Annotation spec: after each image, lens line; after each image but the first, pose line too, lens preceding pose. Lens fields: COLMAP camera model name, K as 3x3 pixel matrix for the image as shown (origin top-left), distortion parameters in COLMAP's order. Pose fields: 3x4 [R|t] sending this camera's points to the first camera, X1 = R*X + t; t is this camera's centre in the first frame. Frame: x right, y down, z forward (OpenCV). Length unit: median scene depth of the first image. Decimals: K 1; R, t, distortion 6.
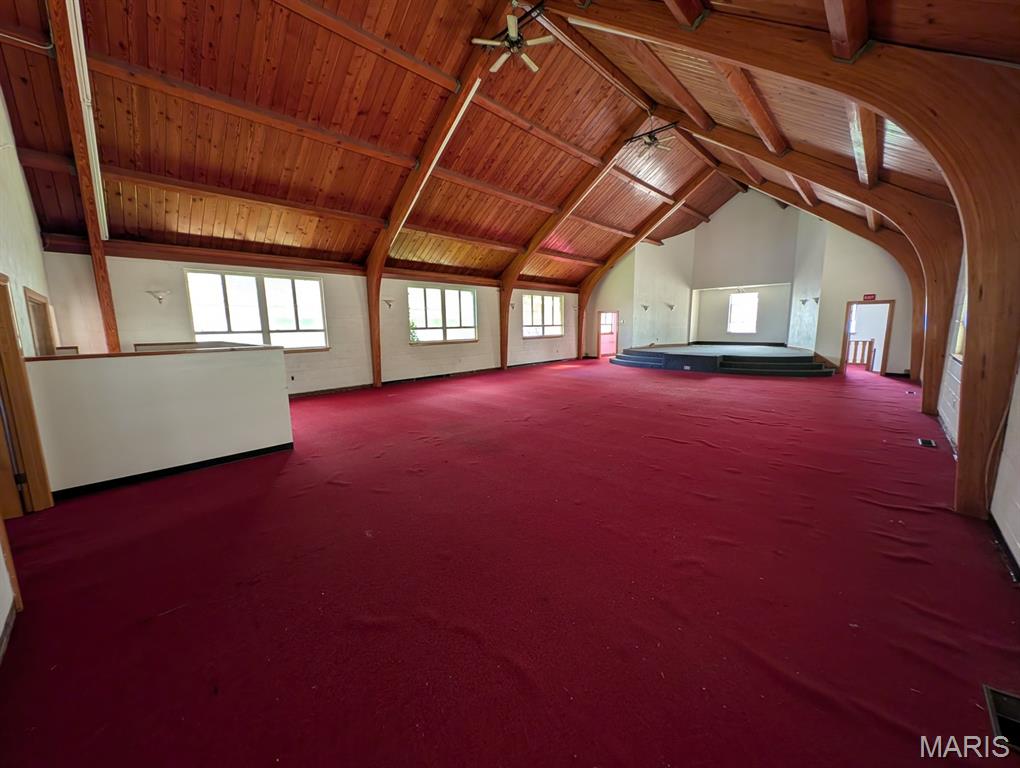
lens RADIAL K [[384.9, 0, 504.3], [0, 384.9, 383.6], [0, 0, 1]] dist [0.000248, -0.000508]
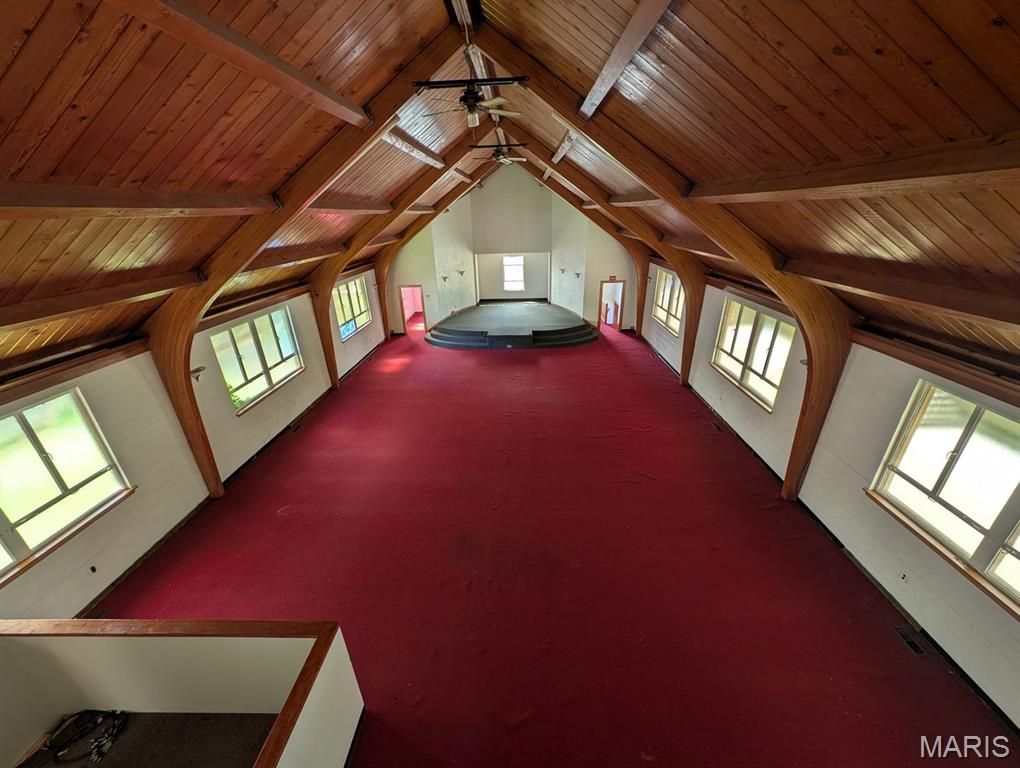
lens RADIAL K [[384.9, 0, 511.9], [0, 384.9, 384.6], [0, 0, 1]] dist [0.000248, -0.000508]
pose [[0.737099, -0.278060, 0.615929, -0.265132], [0.120255, 0.950850, 0.285346, -0.267974], [-0.664999, -0.136259, 0.734309, 0.142462]]
